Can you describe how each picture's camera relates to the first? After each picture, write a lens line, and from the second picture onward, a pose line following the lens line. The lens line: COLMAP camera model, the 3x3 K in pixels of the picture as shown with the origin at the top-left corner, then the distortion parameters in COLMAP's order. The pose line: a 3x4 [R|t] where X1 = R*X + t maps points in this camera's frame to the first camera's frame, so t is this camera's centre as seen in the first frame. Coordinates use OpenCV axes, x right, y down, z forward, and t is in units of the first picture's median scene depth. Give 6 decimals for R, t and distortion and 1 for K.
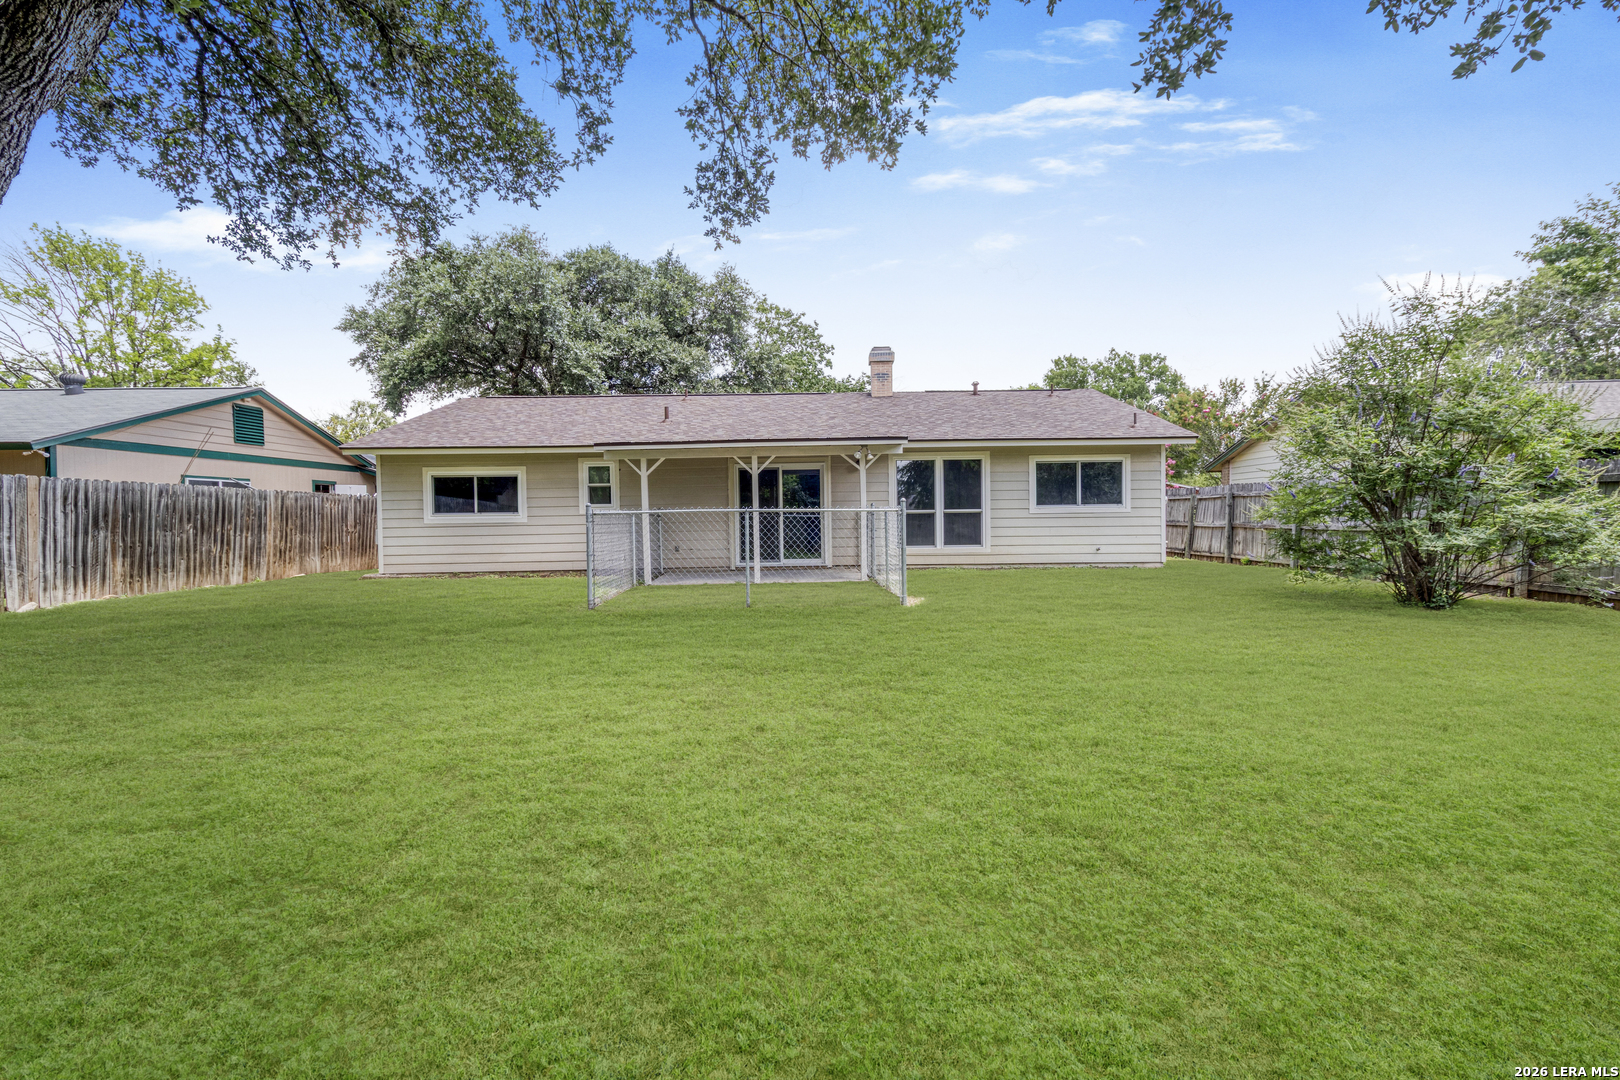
lens RADIAL K [[765.4, 0, 815.7], [0, 765.4, 532.9], [0, 0, 1]] dist [0.004623, 0.001058]
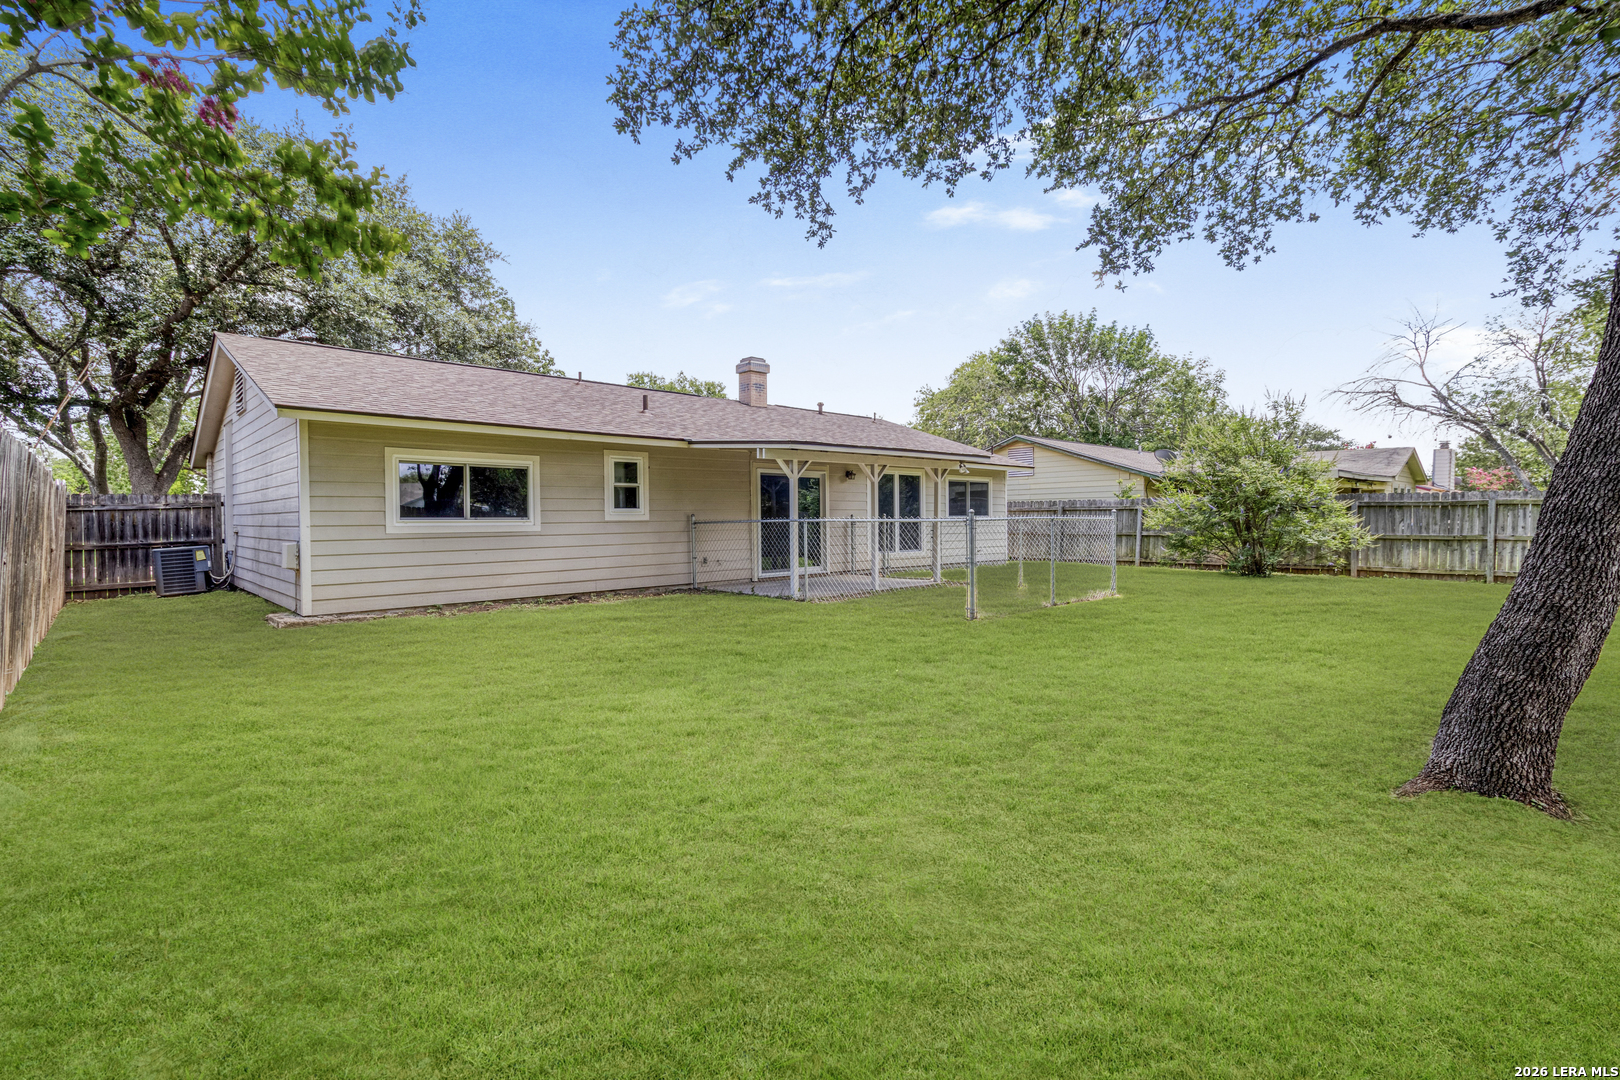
lens RADIAL K [[765.4, 0, 815.7], [0, 765.4, 532.9], [0, 0, 1]] dist [0.004623, 0.001058]
pose [[0.705422, -0.003997, 0.708776, -0.715219], [0.010764, 0.999929, -0.005074, -0.005664], [-0.708706, 0.011209, 0.705415, 0.286264]]
